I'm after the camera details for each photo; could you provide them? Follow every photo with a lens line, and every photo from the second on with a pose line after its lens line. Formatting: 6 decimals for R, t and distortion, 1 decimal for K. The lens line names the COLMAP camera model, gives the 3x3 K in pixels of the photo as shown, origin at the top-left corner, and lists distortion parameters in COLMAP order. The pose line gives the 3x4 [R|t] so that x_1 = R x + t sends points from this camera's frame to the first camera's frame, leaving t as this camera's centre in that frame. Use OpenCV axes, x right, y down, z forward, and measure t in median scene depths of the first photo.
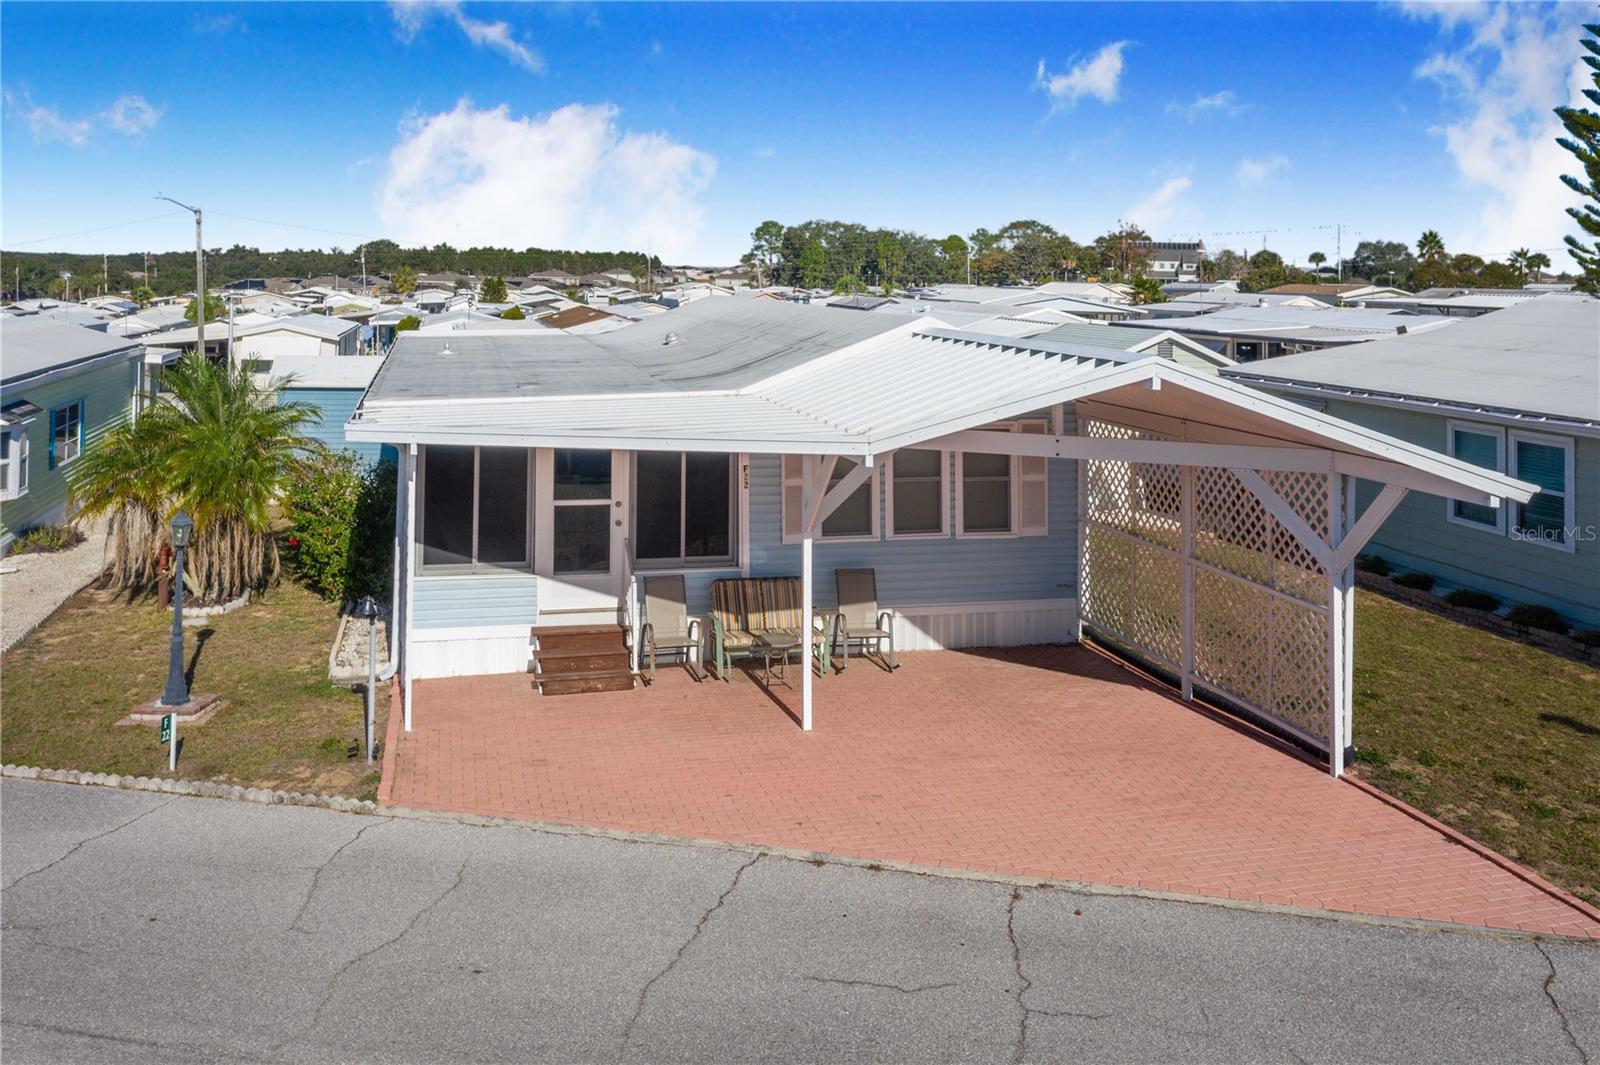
lens RADIAL K [[1256.1, 0, 842.5], [0, 1256.1, 456.2], [0, 0, 1]] dist [0.005359, 0.000285]
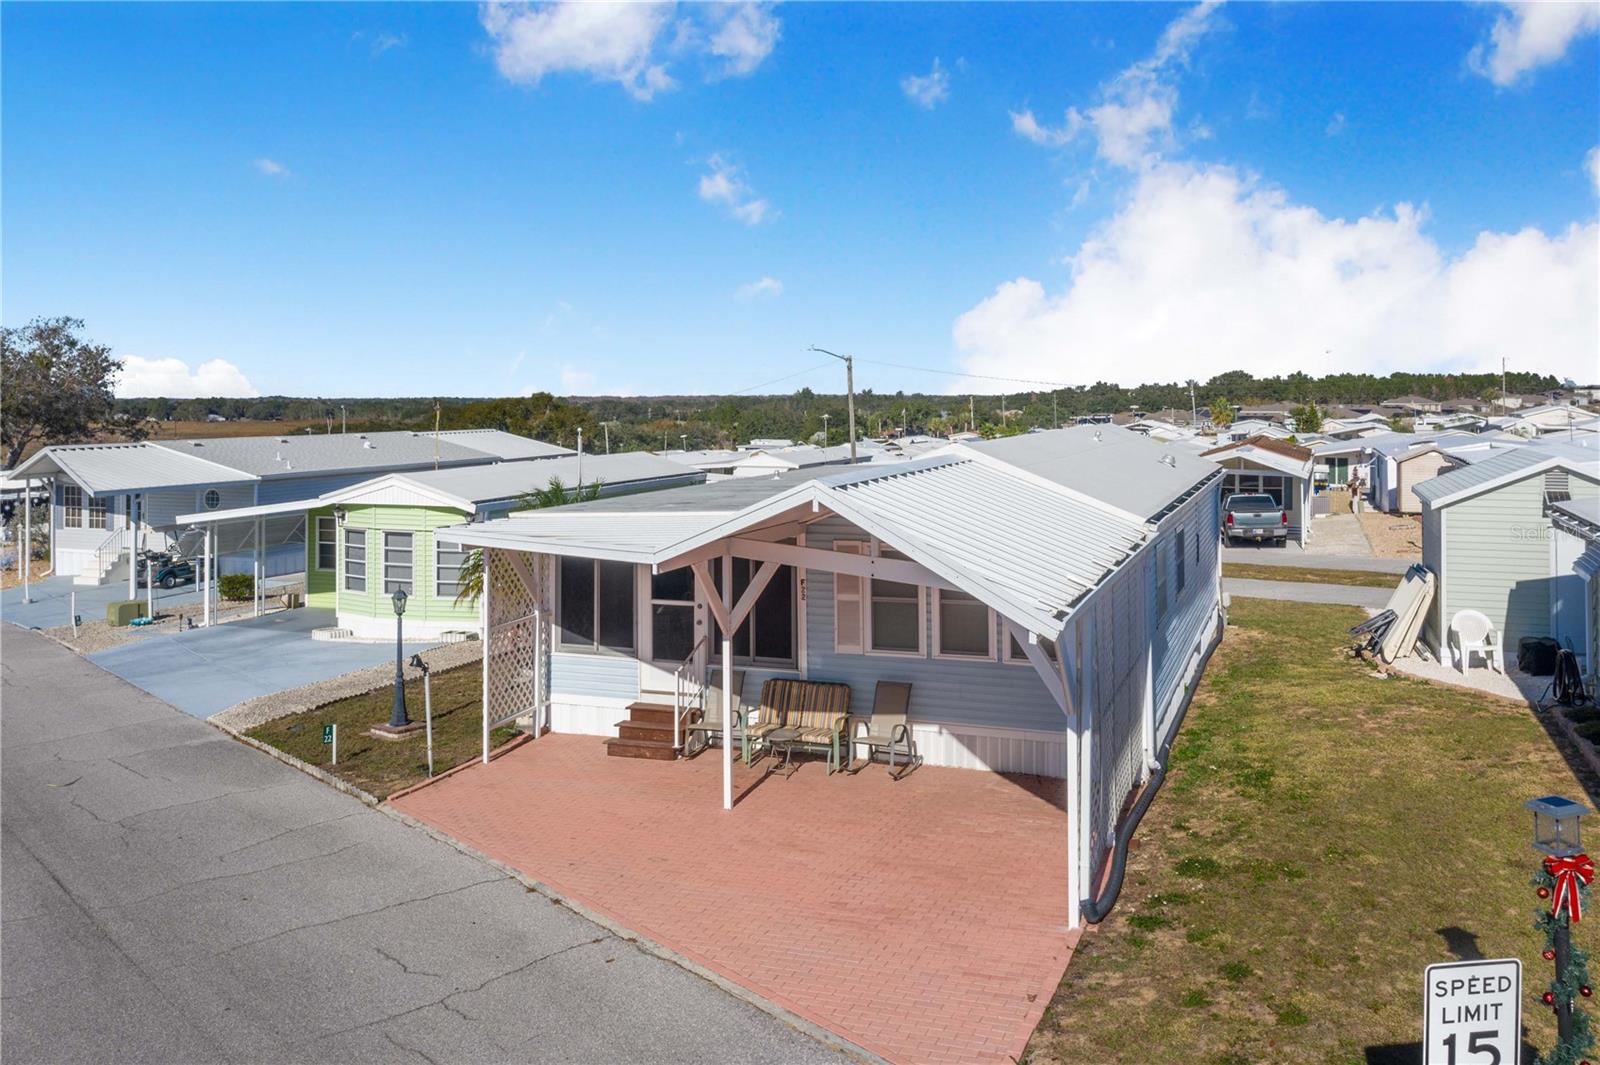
lens RADIAL K [[1256.1, 0, 810.8], [0, 1256.1, 535.6], [0, 0, 1]] dist [0.005359, 0.000285]
pose [[0.827853, 0.029365, -0.560177, 0.563538], [-0.051551, 0.998386, -0.023848, -0.005539], [0.558572, 0.048620, 0.828030, 0.072916]]
